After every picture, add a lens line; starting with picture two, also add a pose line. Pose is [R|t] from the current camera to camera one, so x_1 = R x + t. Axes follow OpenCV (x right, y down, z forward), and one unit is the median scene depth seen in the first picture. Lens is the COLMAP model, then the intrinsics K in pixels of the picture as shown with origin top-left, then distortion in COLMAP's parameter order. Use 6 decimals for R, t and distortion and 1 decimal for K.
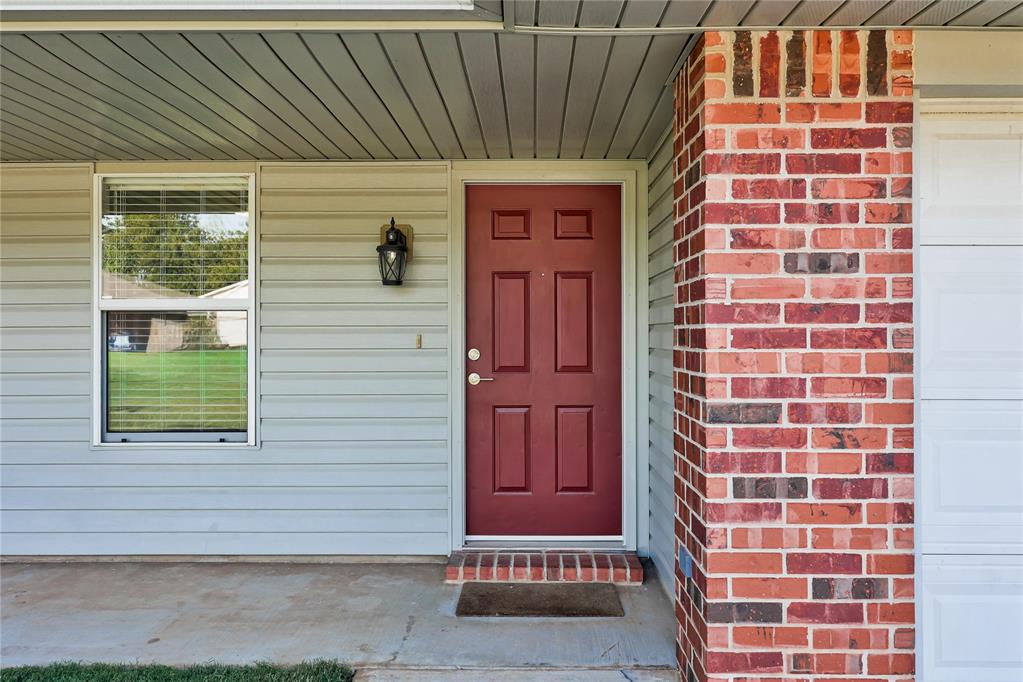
lens RADIAL K [[821.3, 0, 511.5], [0, 821.3, 341.0], [0, 0, 1]] dist [0.002840, 0.001126]
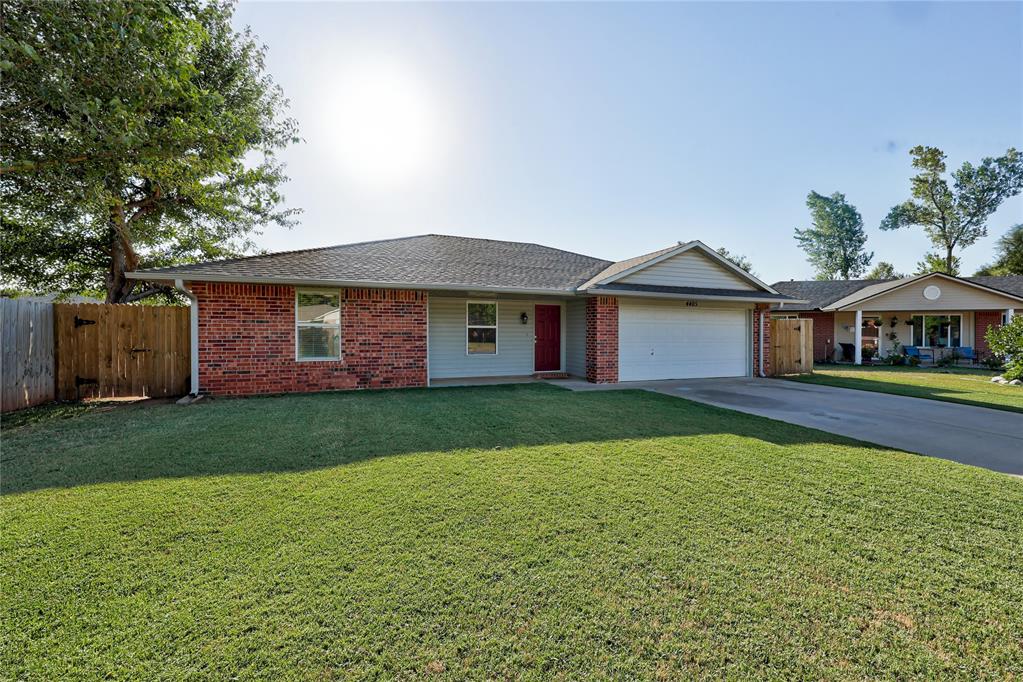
lens RADIAL K [[401.6, 0, 519.1], [0, 401.6, 338.1], [0, 0, 1]] dist [-0.041981, 0.014731]
pose [[0.930055, 0.000360, 0.367420, -1.935915], [-0.004636, 0.999931, 0.010755, -0.004921], [-0.367391, -0.011706, 0.929993, -2.405277]]
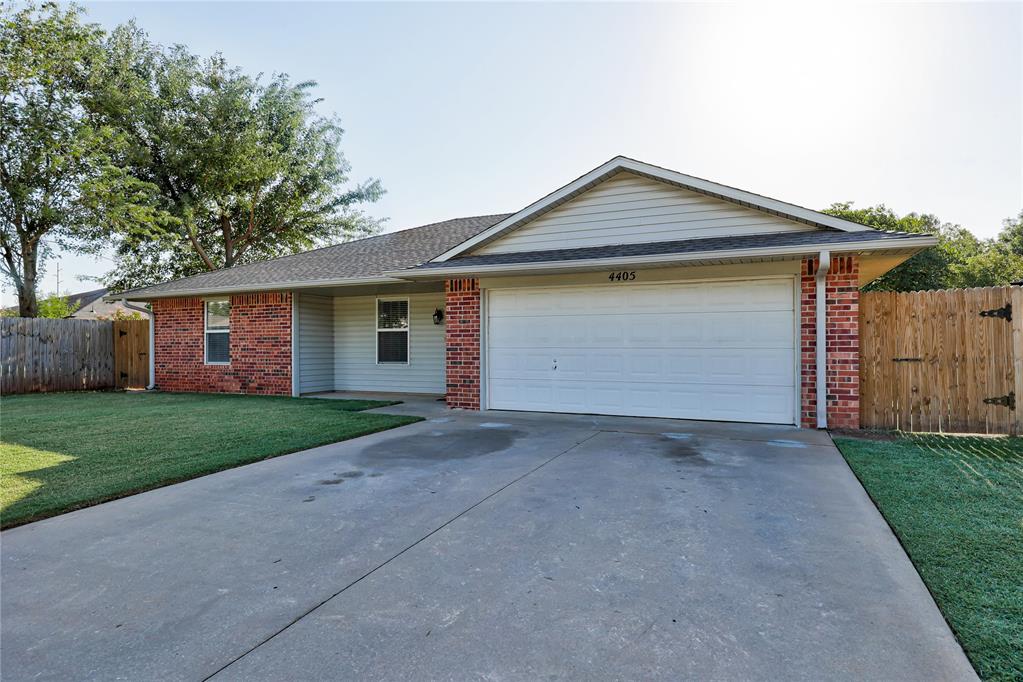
lens RADIAL K [[568.9, 0, 518.4], [0, 568.9, 345.6], [0, 0, 1]] dist [-0.033116, 0.000121]
pose [[0.923188, -0.002107, -0.384342, 2.154057], [0.000058, 0.999986, -0.005343, 0.083515], [0.384348, 0.004911, 0.923175, -2.337879]]
